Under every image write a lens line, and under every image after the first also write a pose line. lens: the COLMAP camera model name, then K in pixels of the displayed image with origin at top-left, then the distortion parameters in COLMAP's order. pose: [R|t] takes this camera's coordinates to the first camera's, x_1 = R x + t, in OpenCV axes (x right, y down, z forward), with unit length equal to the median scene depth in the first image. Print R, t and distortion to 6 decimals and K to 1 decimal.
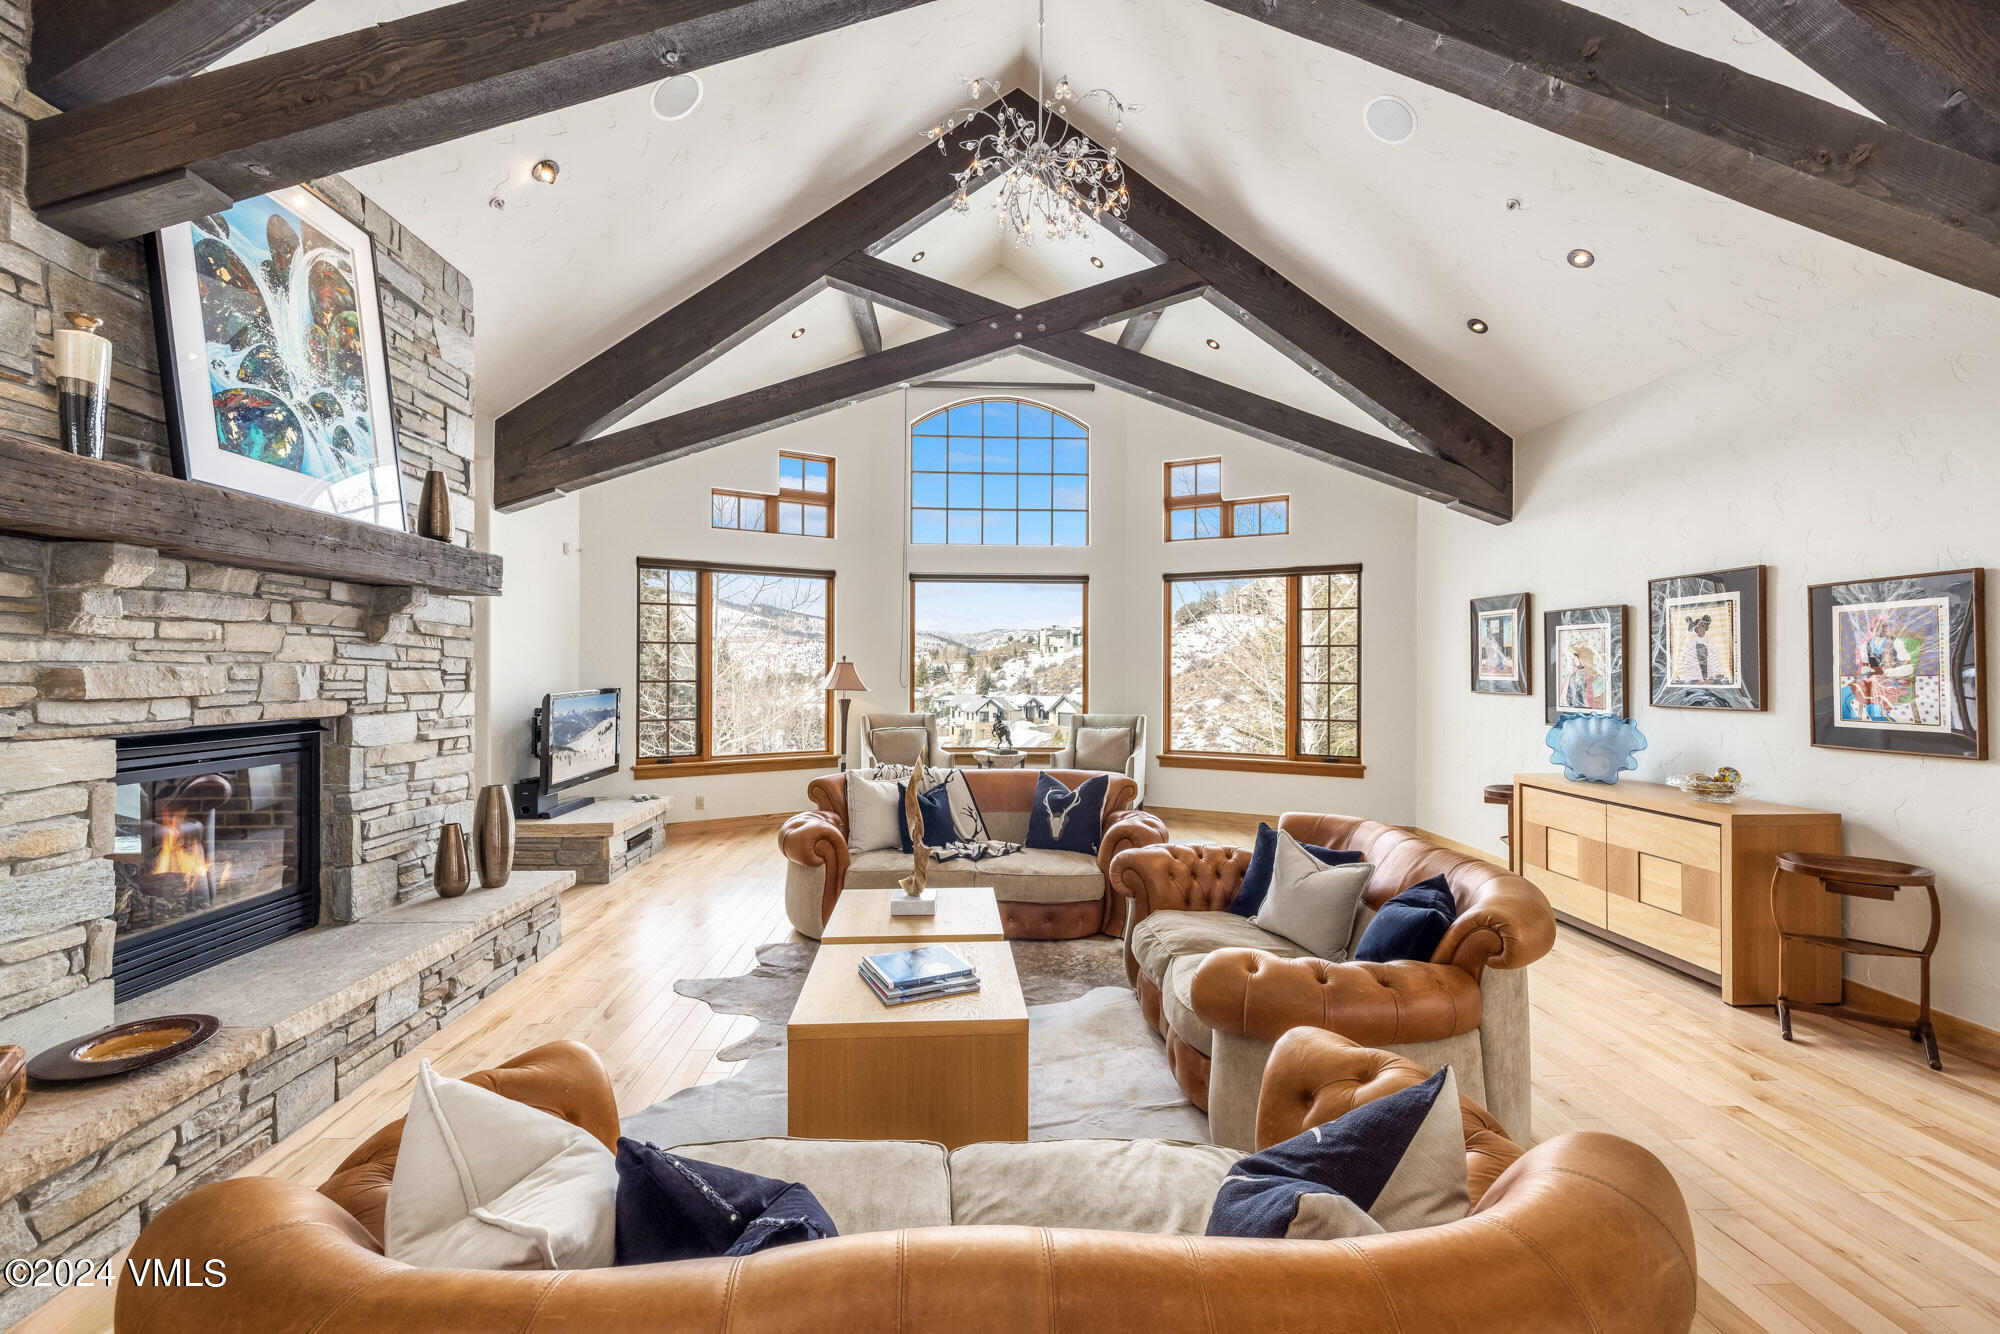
lens RADIAL K [[843.6, 0, 999.9], [0, 843.6, 668.9], [0, 0, 1]] dist [0.001156, 0.000440]
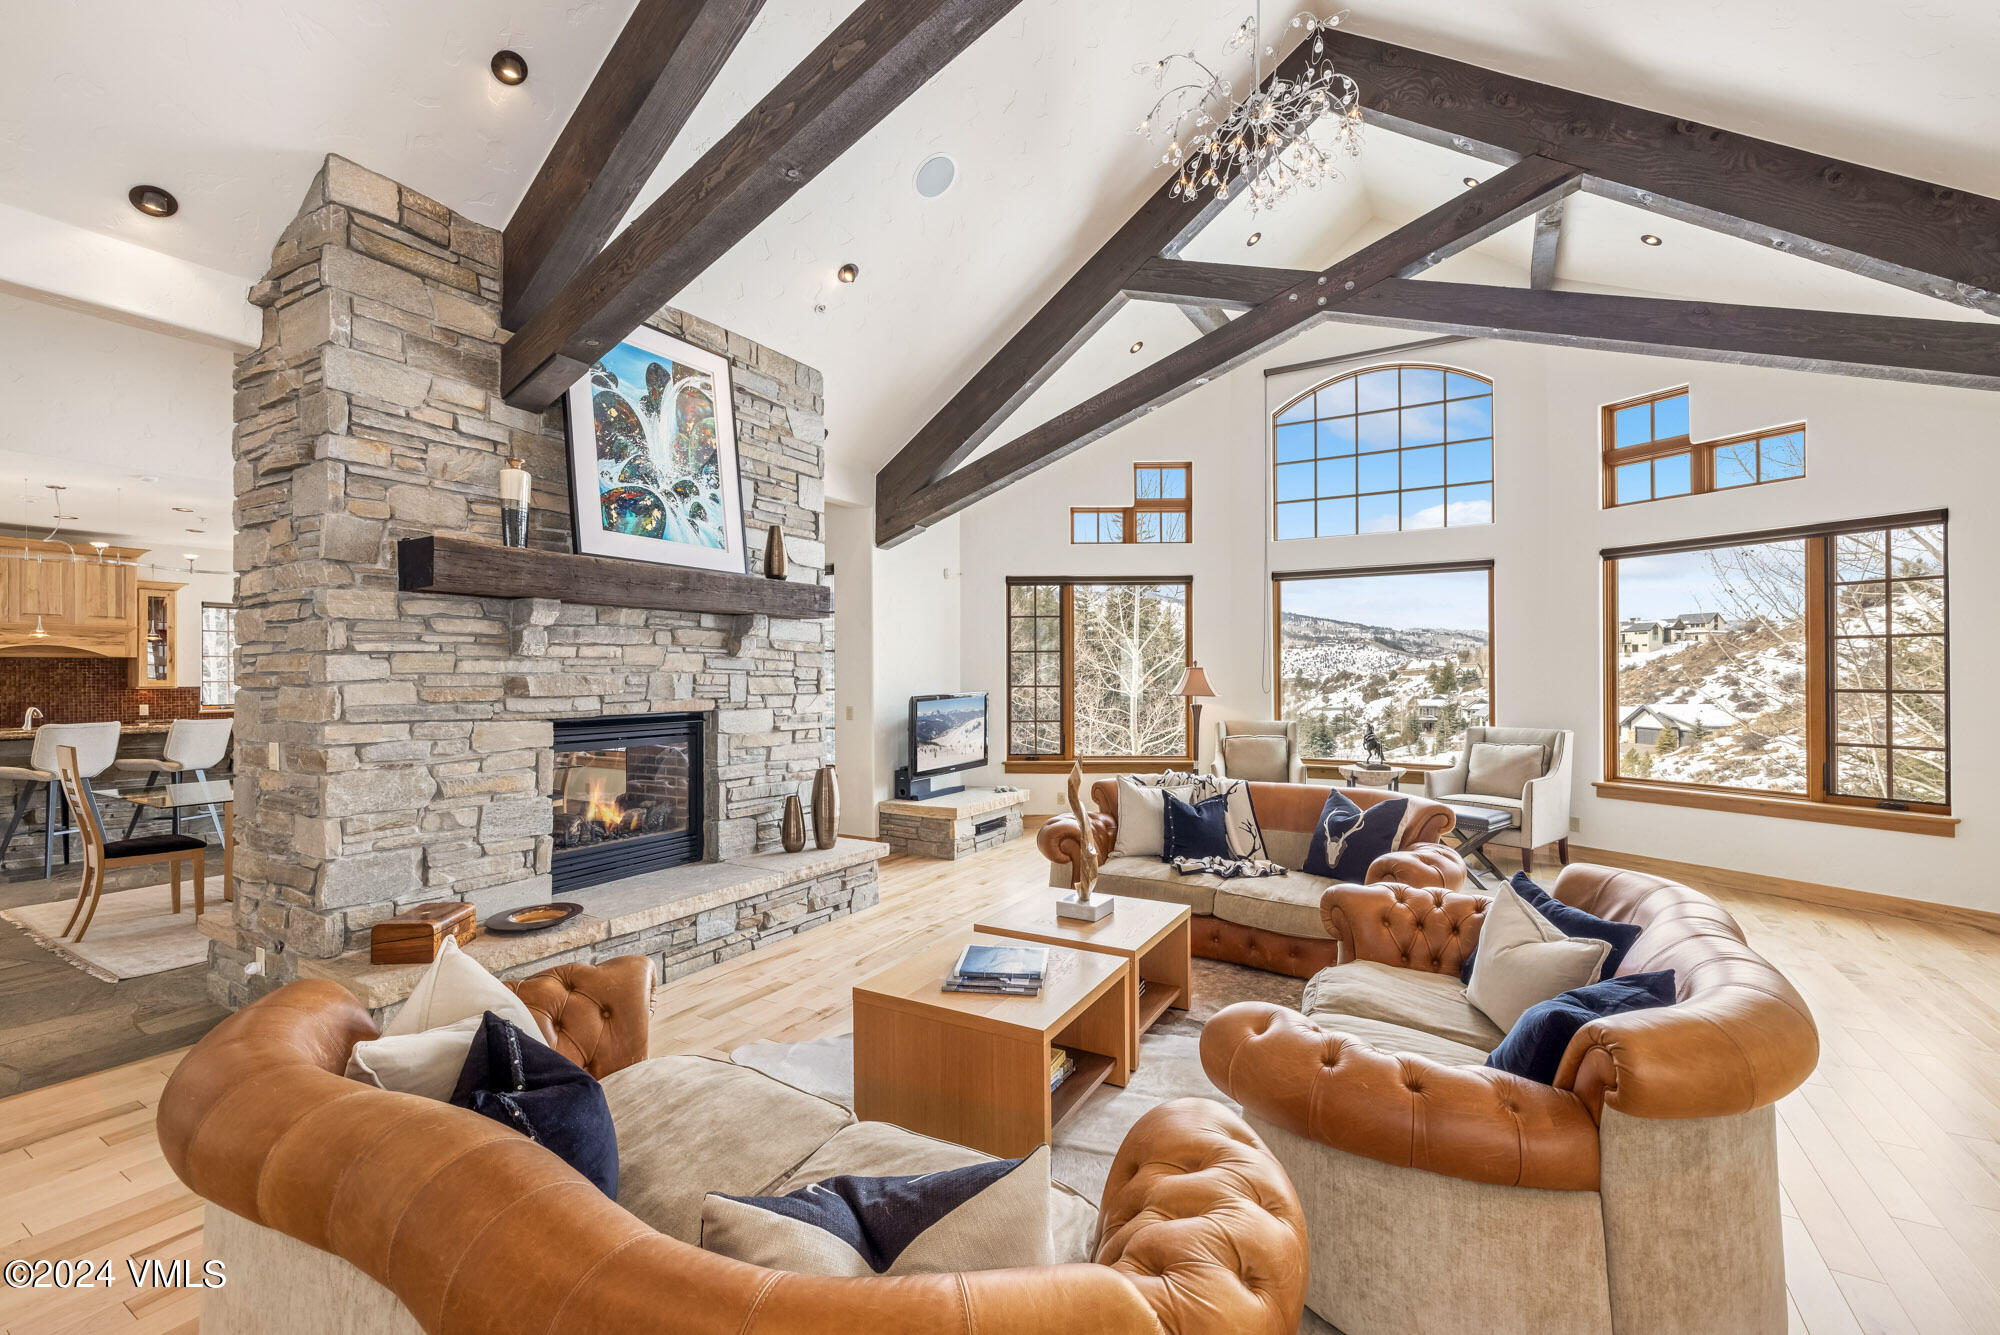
lens RADIAL K [[843.6, 0, 999.9], [0, 843.6, 669.4], [0, 0, 1]] dist [0.001156, 0.000440]
pose [[0.834318, -0.008992, -0.551210, 0.351292], [0.005683, 0.999954, -0.007711, 0.001564], [0.551254, 0.003301, 0.834331, 0.101018]]
